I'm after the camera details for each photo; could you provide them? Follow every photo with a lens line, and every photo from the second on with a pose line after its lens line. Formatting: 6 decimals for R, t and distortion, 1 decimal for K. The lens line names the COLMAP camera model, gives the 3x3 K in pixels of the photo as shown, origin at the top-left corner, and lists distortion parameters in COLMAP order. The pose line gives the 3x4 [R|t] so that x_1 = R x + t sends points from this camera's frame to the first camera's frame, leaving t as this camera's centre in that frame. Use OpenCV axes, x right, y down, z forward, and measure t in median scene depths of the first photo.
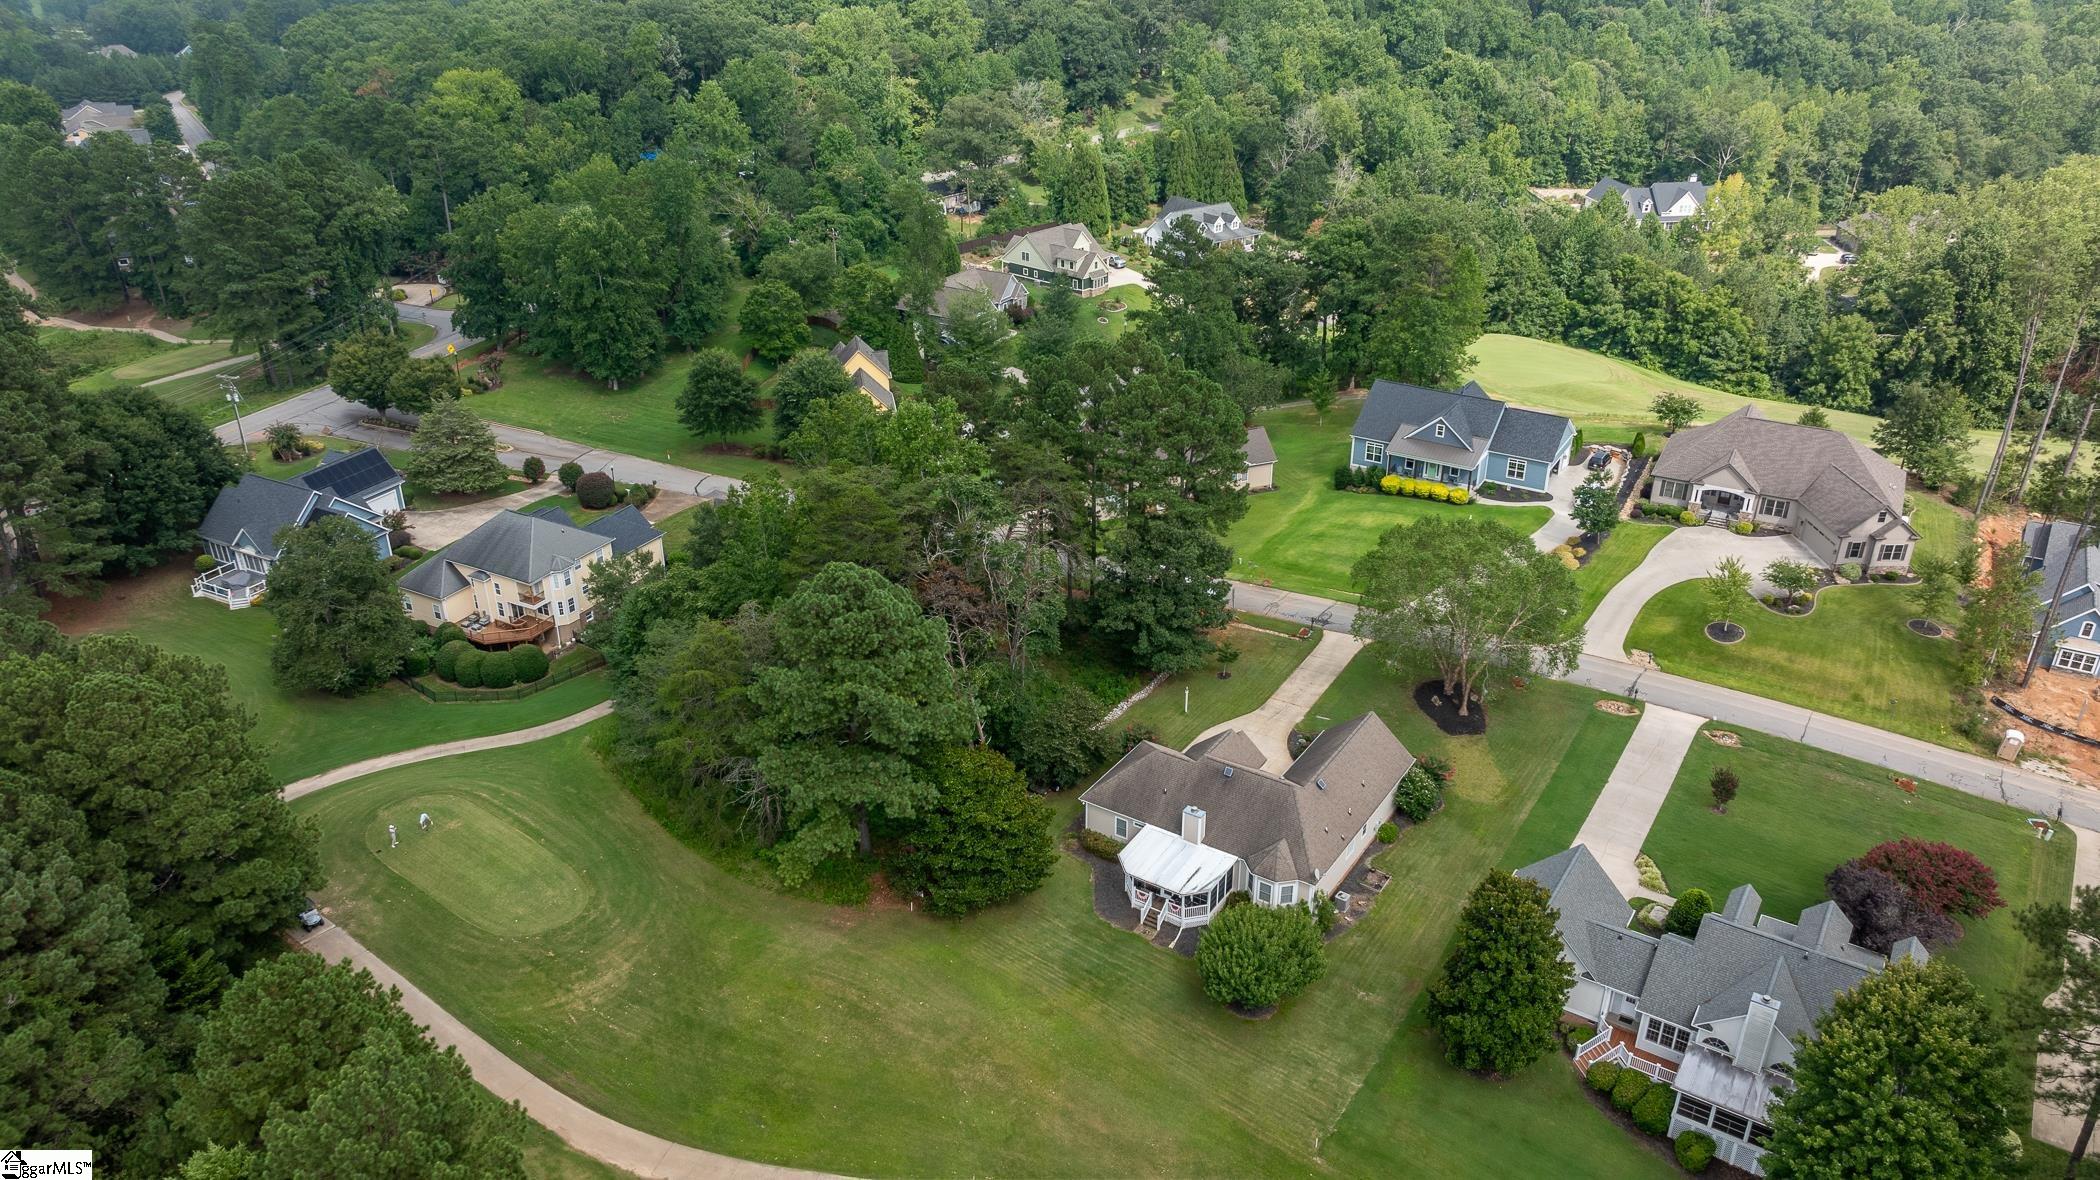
lens RADIAL K [[1479.1, 0, 1055.2], [0, 1479.1, 598.1], [0, 0, 1]] dist [-0.037835, 0.080371]
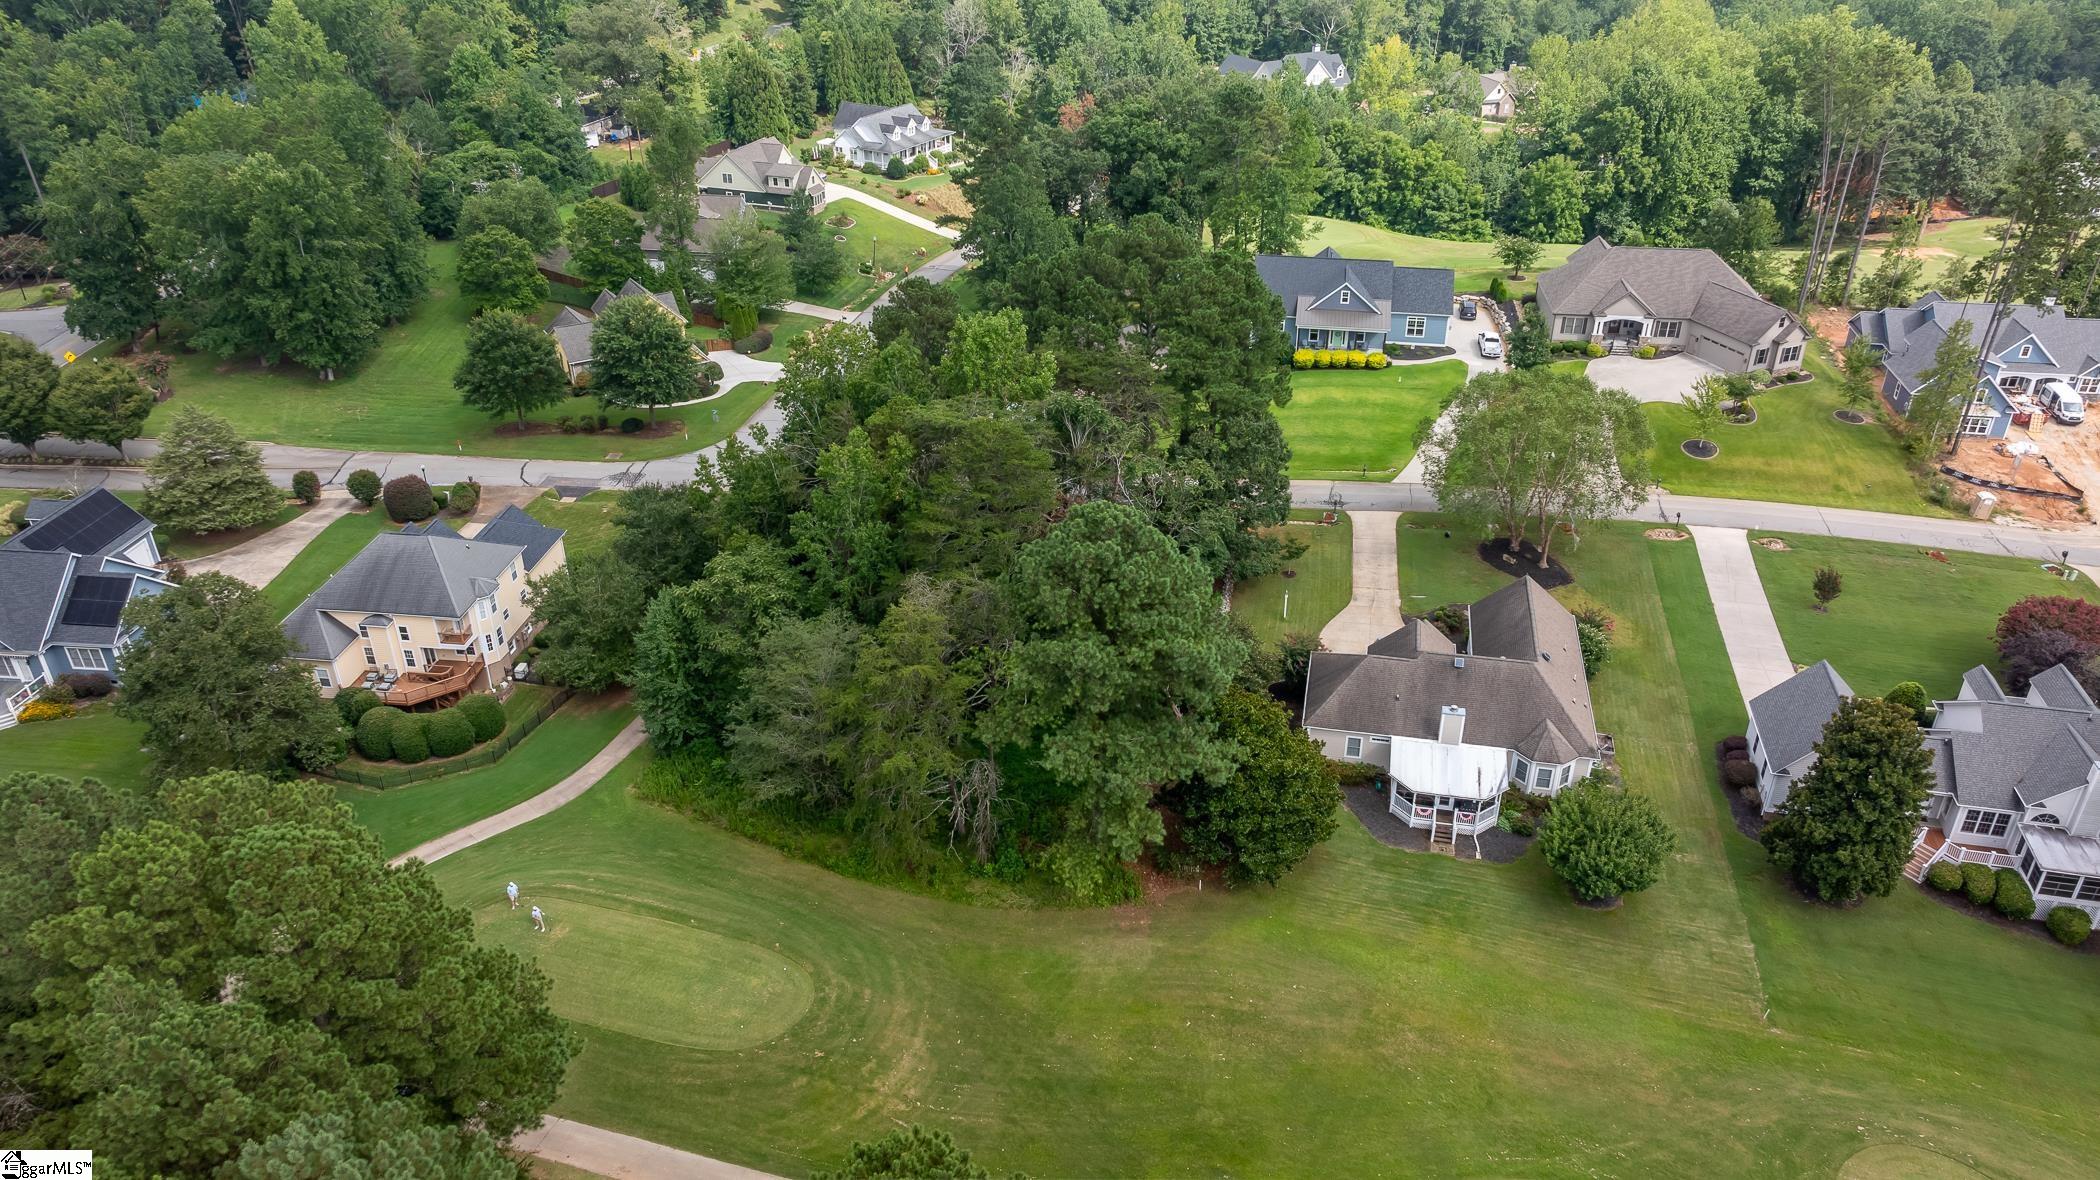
lens RADIAL K [[1479.1, 0, 1055.2], [0, 1479.1, 598.1], [0, 0, 1]] dist [-0.037835, 0.080371]
pose [[0.931775, -0.181854, 0.314206, -0.282009], [0.166874, 0.983184, 0.074178, -0.023509], [-0.322412, -0.016685, 0.946453, 0.142556]]
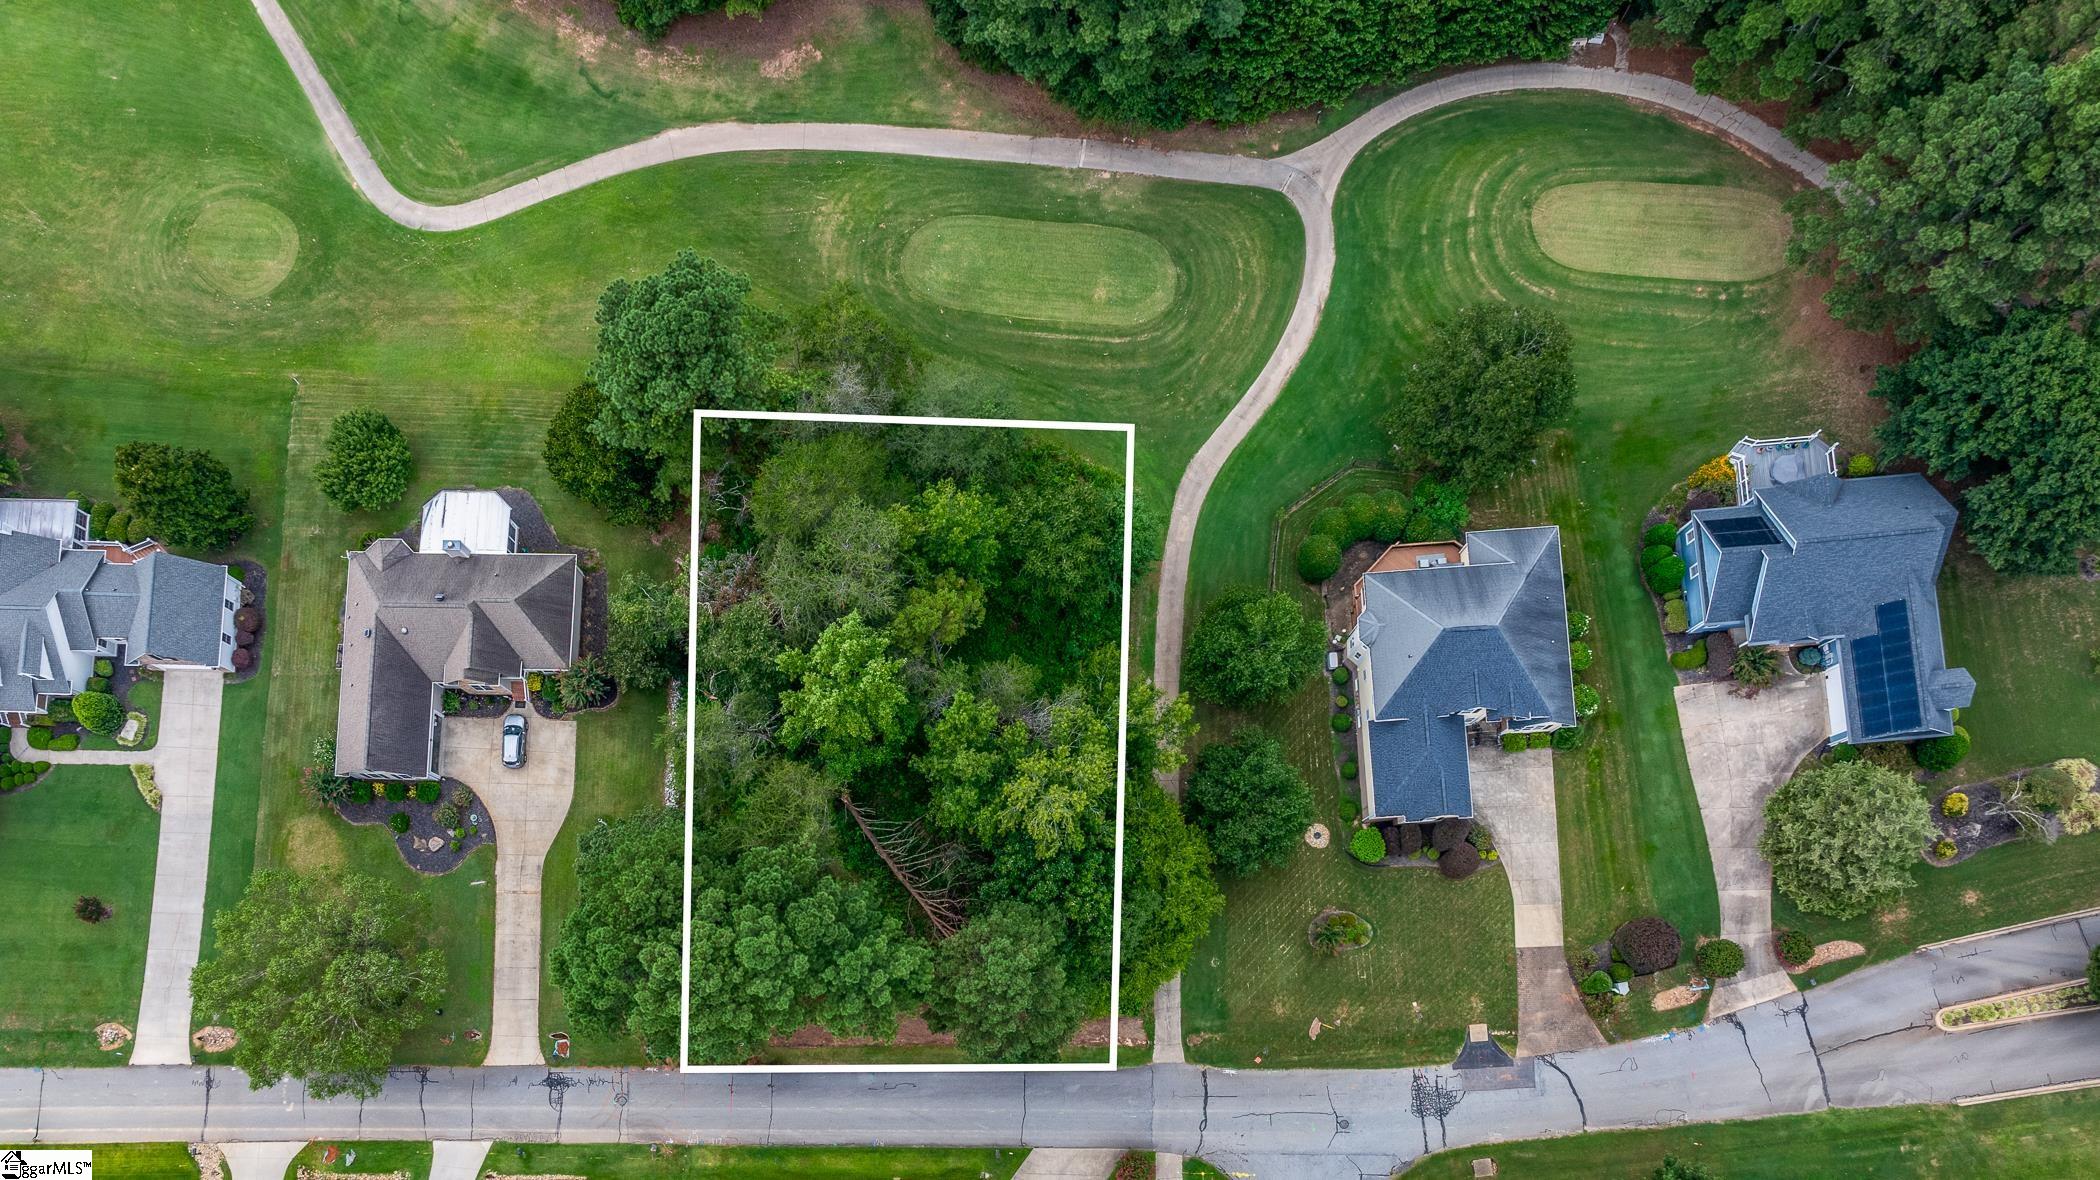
lens RADIAL K [[1470.7, 0, 936.4], [0, 1470.7, 922.3], [0, 0, 1]] dist [0.005071, 0.000489]
pose [[-0.852545, 0.522171, 0.022461, -0.067745], [-0.169499, -0.316880, 0.933197, -0.729589], [0.494406, 0.791786, 0.358662, 0.686936]]
